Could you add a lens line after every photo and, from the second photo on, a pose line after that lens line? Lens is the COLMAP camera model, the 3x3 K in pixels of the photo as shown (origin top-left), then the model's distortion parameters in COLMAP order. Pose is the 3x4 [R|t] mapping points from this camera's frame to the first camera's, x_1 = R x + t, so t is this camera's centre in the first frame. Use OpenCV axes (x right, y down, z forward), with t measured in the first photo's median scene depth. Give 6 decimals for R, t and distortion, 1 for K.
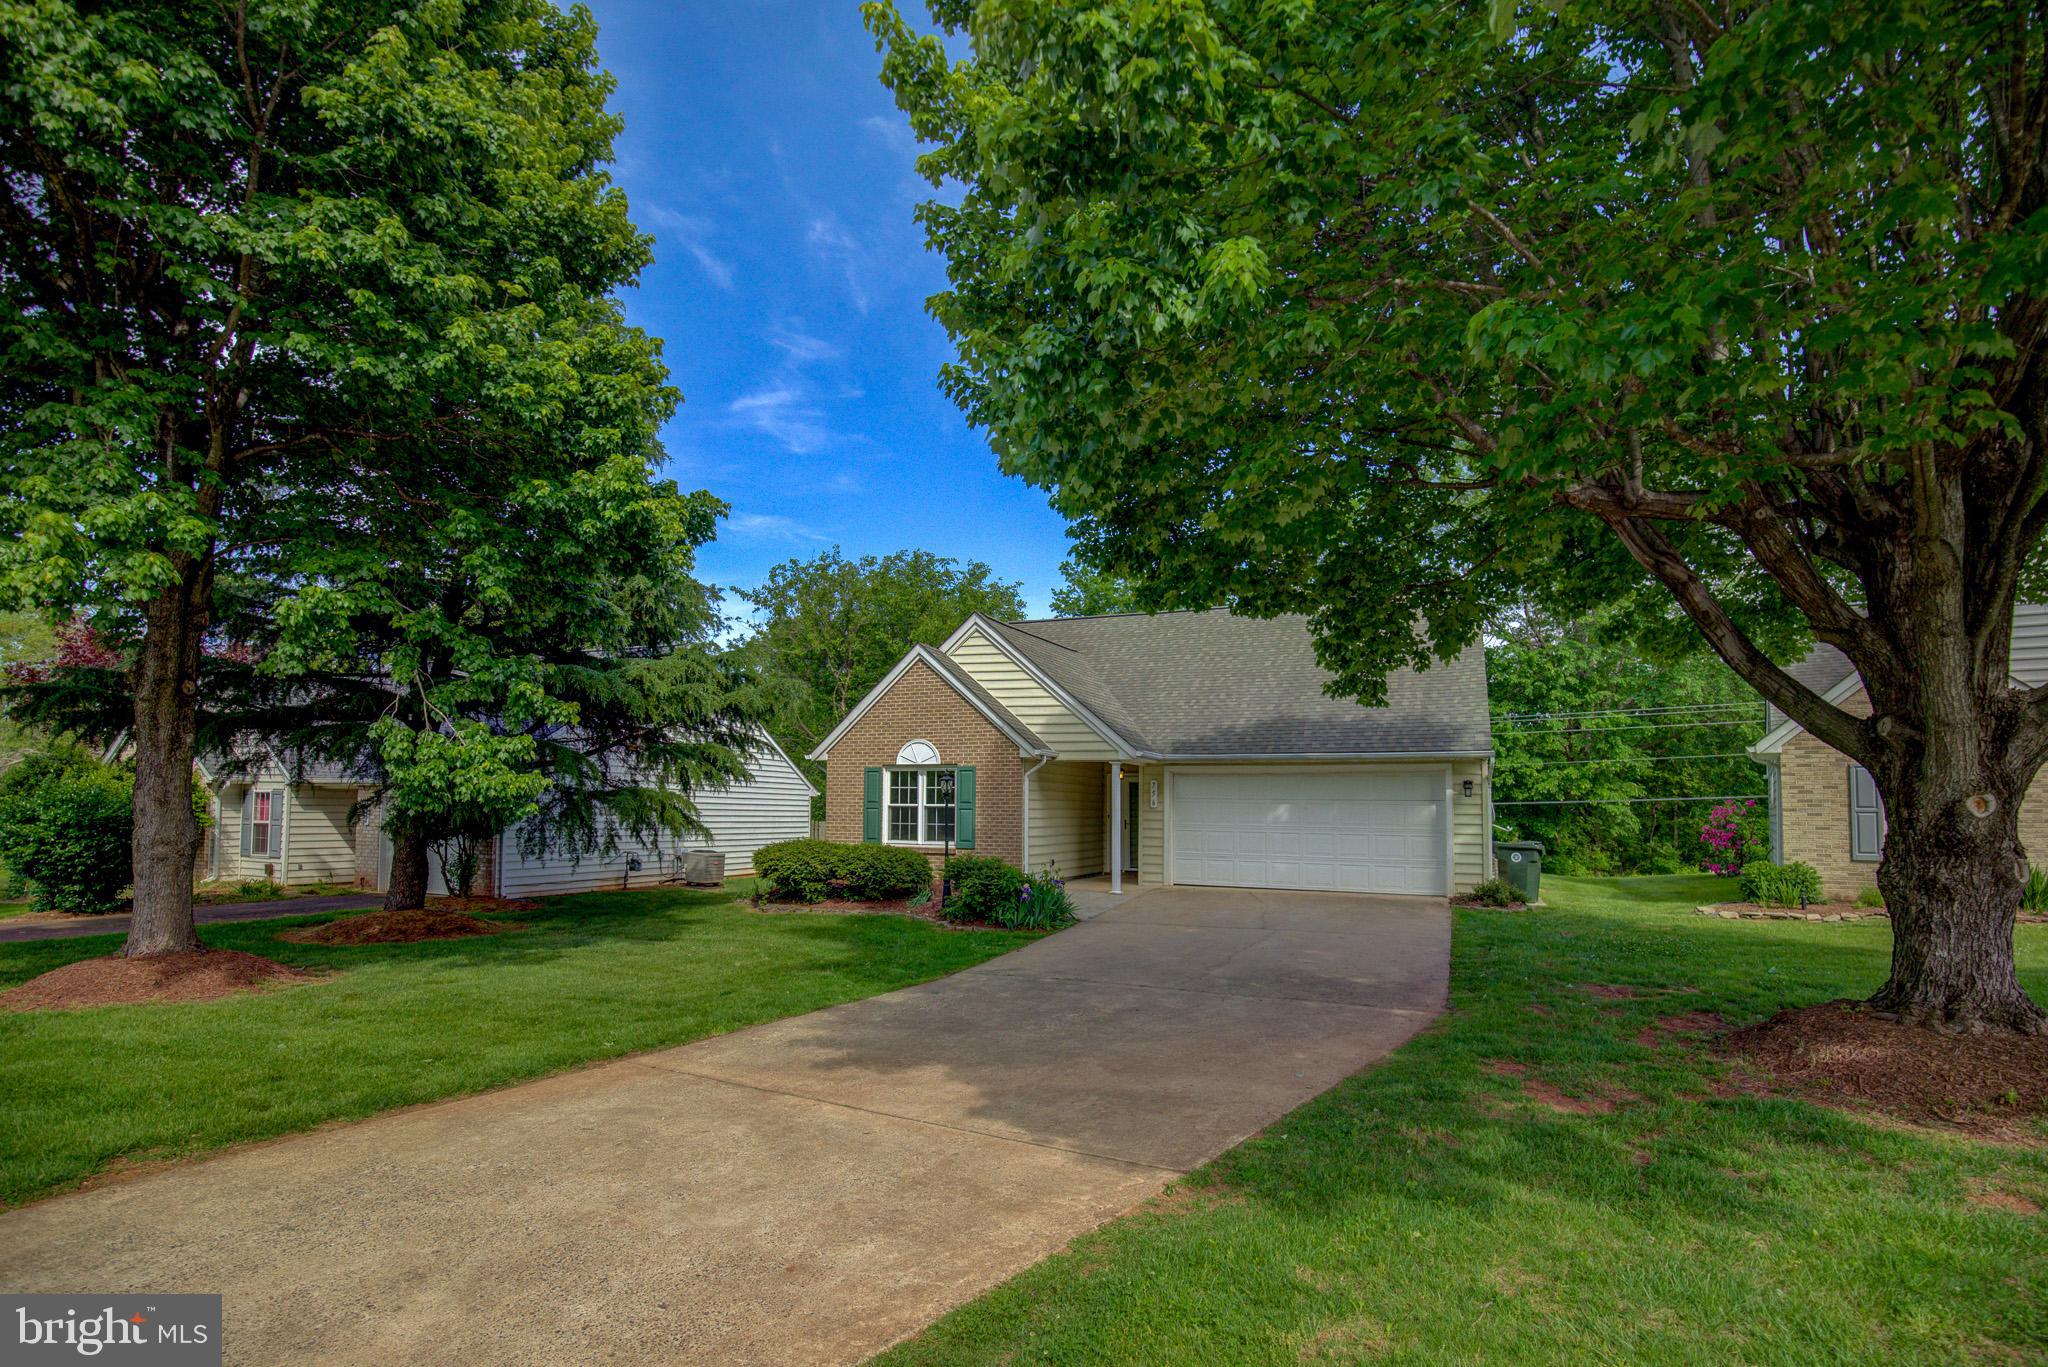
lens RADIAL K [[1001.4, 0, 1024.0], [0, 1001.4, 683.5], [0, 0, 1]] dist [-0.034224, -0.000003]
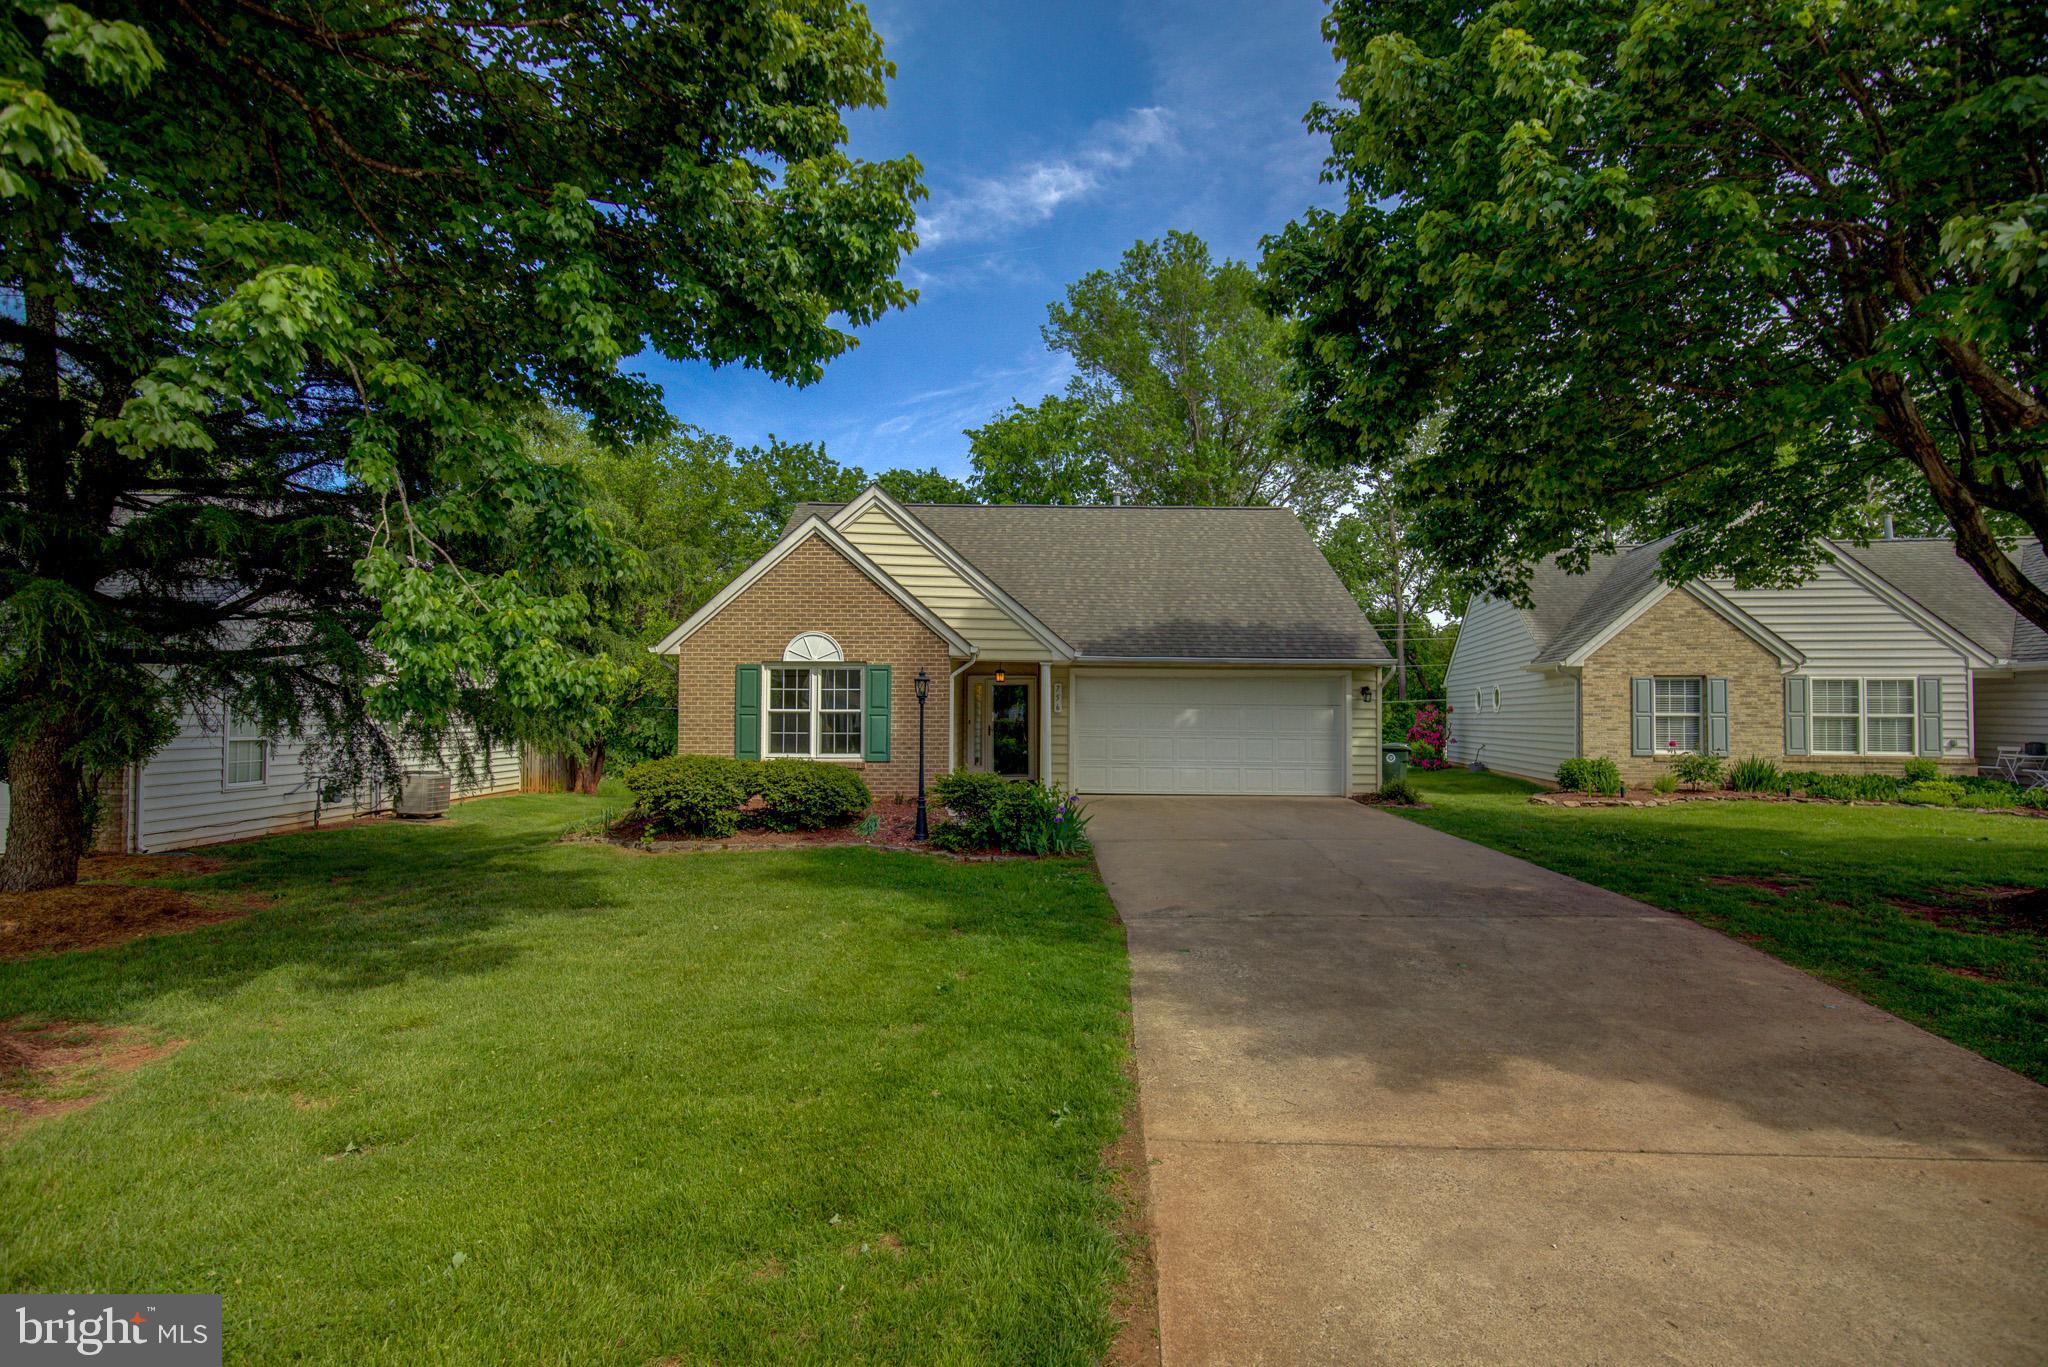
lens RADIAL K [[968.9, 0, 1029.1], [0, 968.9, 646.9], [0, 0, 1]] dist [-0.029196, 0.000478]
pose [[0.904254, 0.024606, 0.426285, -0.286166], [-0.049028, 0.997719, 0.046411, 0.023117], [-0.424171, -0.062867, 0.903397, 0.205710]]
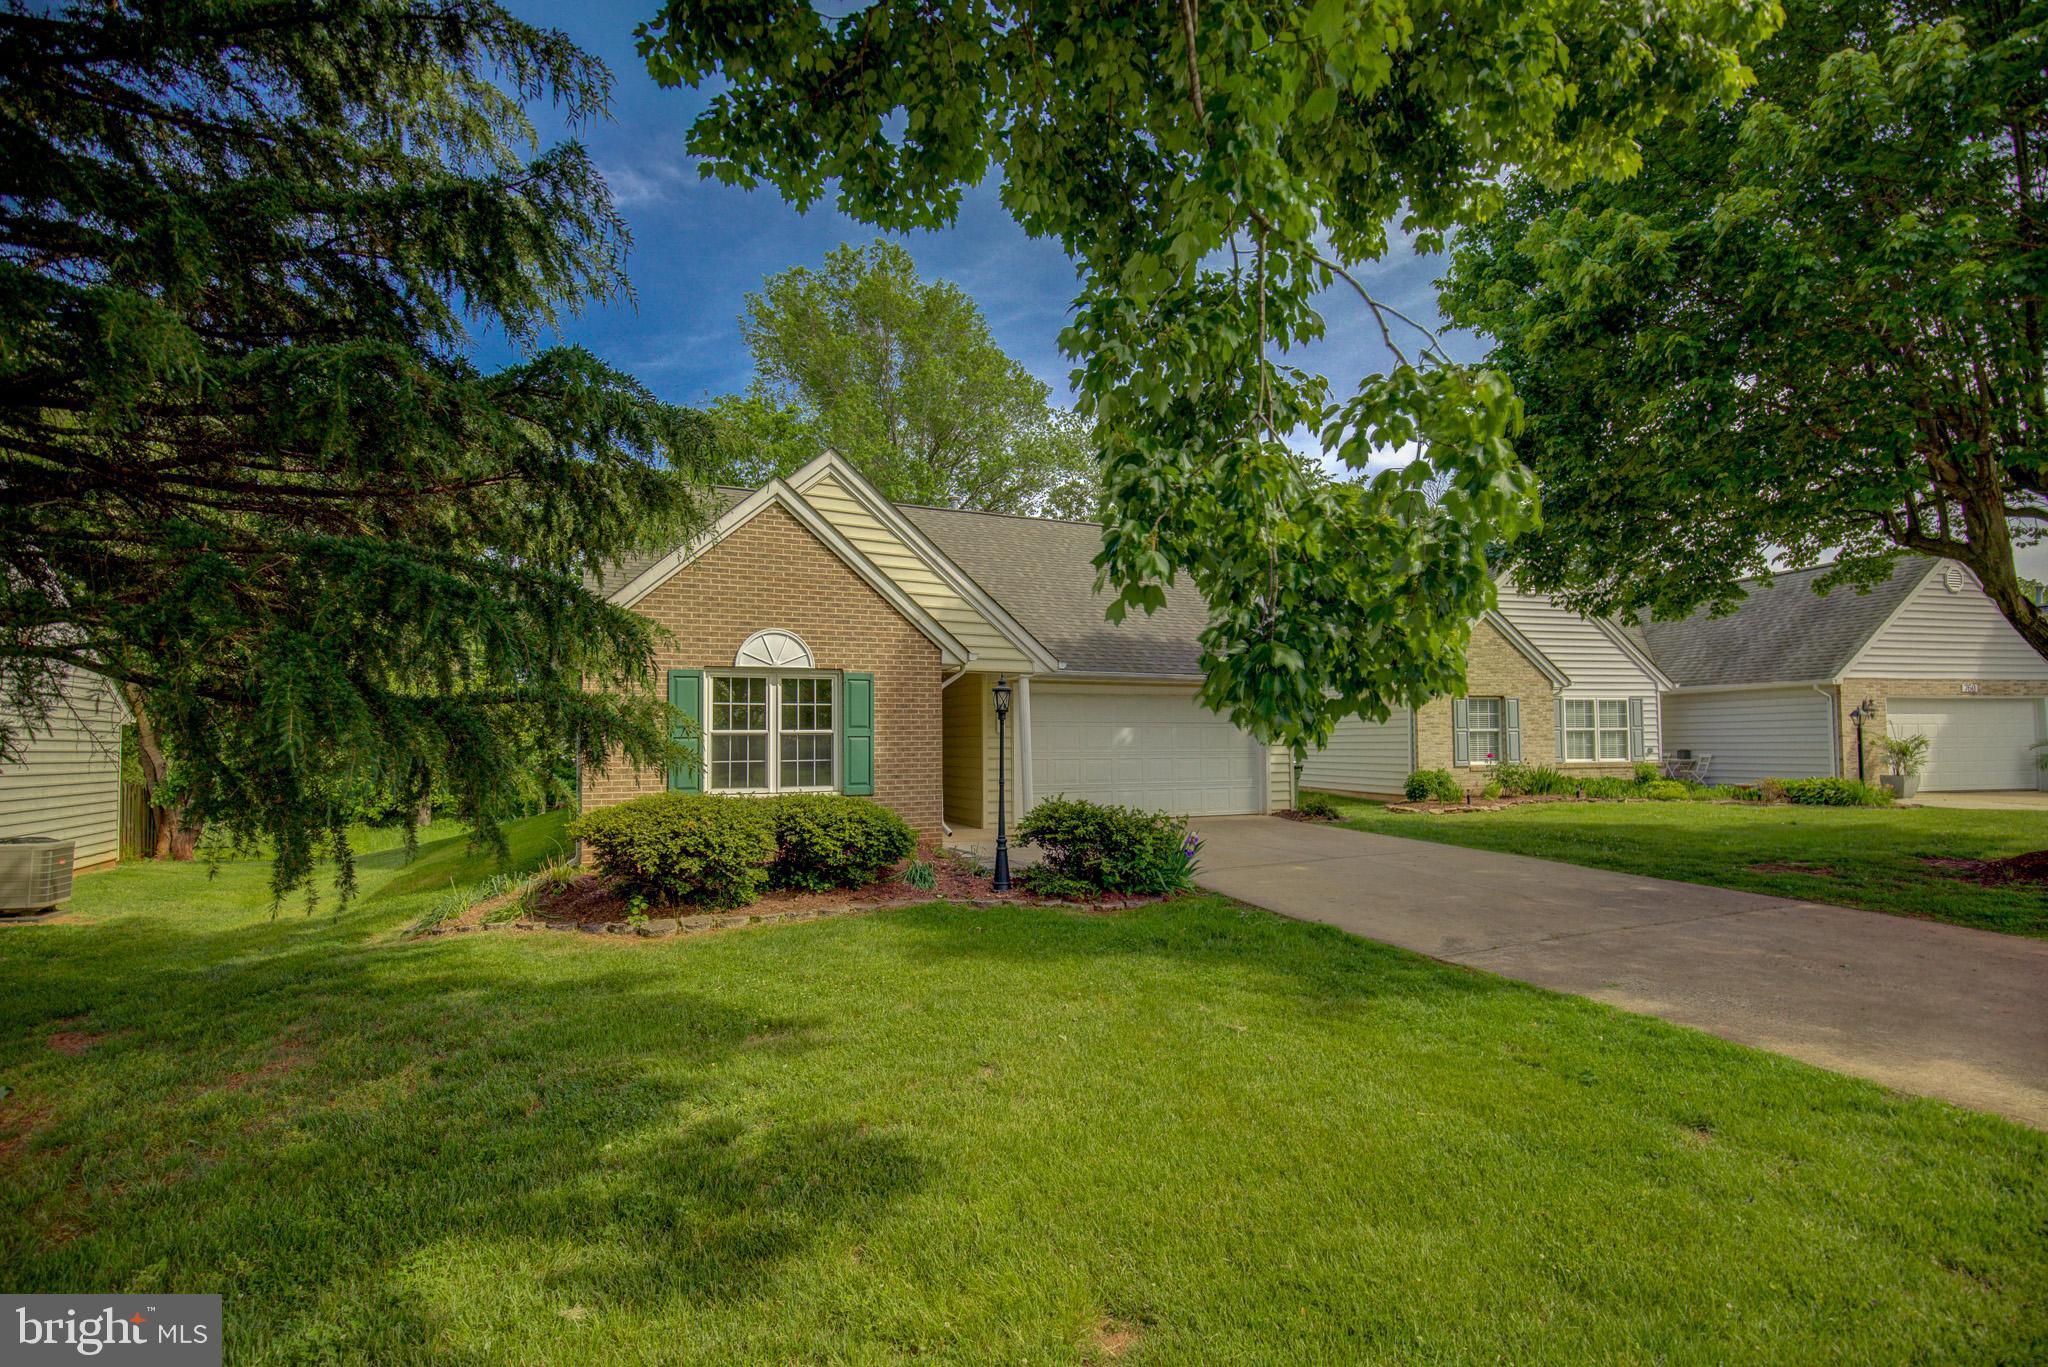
lens RADIAL K [[968.9, 0, 1029.1], [0, 968.9, 646.9], [0, 0, 1]] dist [-0.029196, 0.000478]
pose [[0.642893, 0.059043, 0.763677, -0.473367], [-0.079117, 0.996810, -0.010464, 0.061684], [-0.761859, -0.053693, 0.645514, 0.483884]]
